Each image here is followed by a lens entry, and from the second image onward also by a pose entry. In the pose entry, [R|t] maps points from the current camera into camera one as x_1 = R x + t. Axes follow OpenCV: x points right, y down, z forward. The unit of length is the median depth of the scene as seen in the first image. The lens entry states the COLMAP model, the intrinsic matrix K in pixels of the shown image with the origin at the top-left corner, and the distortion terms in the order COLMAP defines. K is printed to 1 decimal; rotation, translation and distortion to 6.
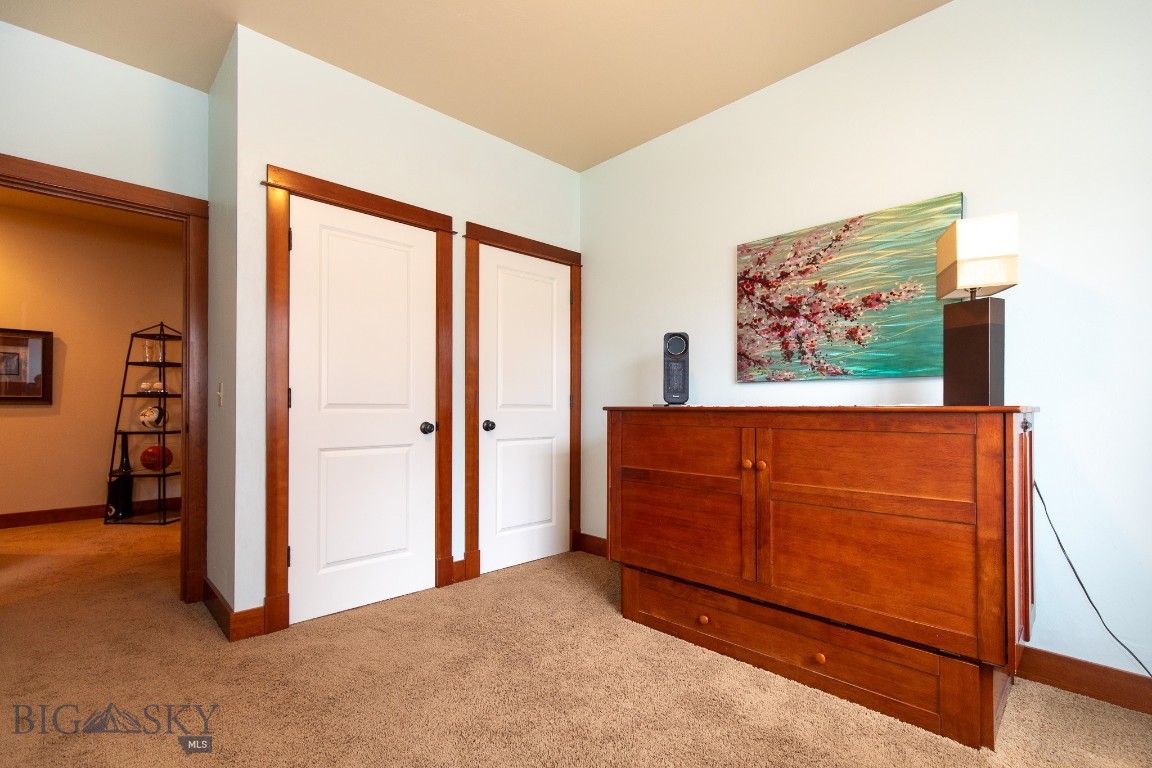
lens RADIAL K [[521.6, 0, 576.8], [0, 521.6, 402.9], [0, 0, 1]] dist [0.001754, 0.000002]
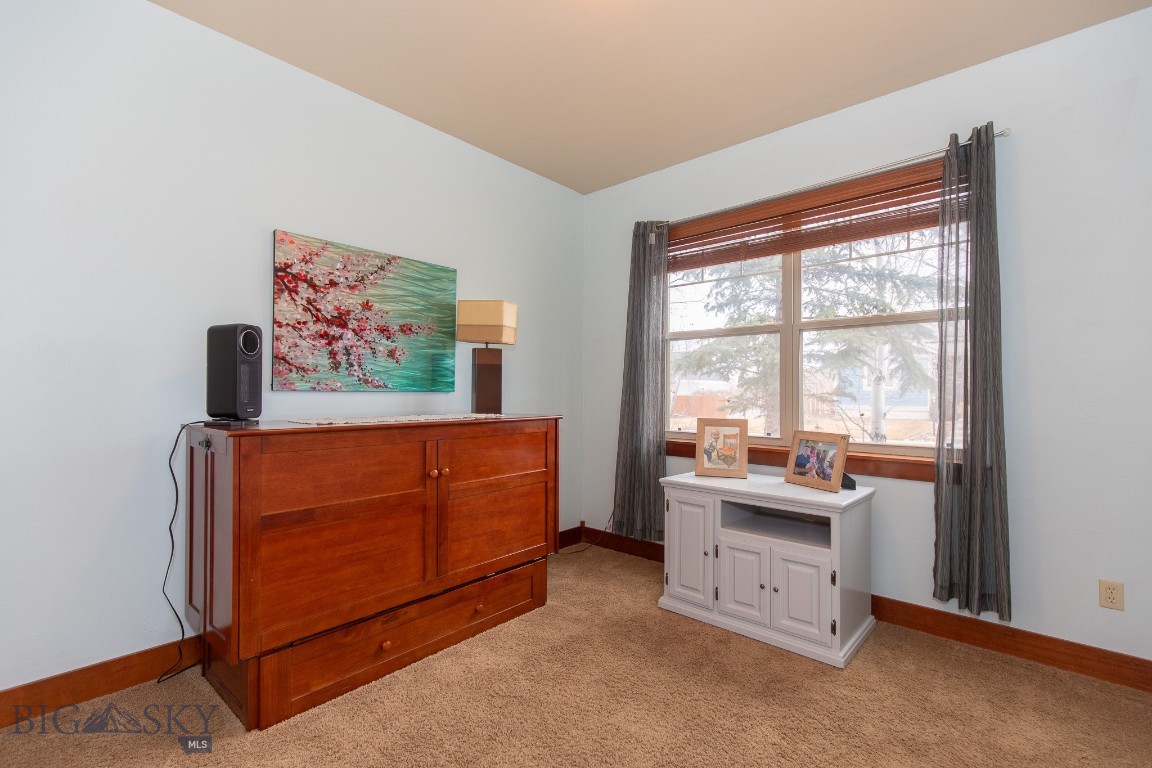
lens RADIAL K [[508.7, 0, 574.5], [0, 508.7, 392.9], [0, 0, 1]] dist [-0.000203, -0.000024]
pose [[-0.070691, -0.002594, 0.997495, -0.605647], [-0.013092, 0.999913, 0.001672, -0.046758], [-0.997412, -0.012941, -0.070719, 0.621427]]
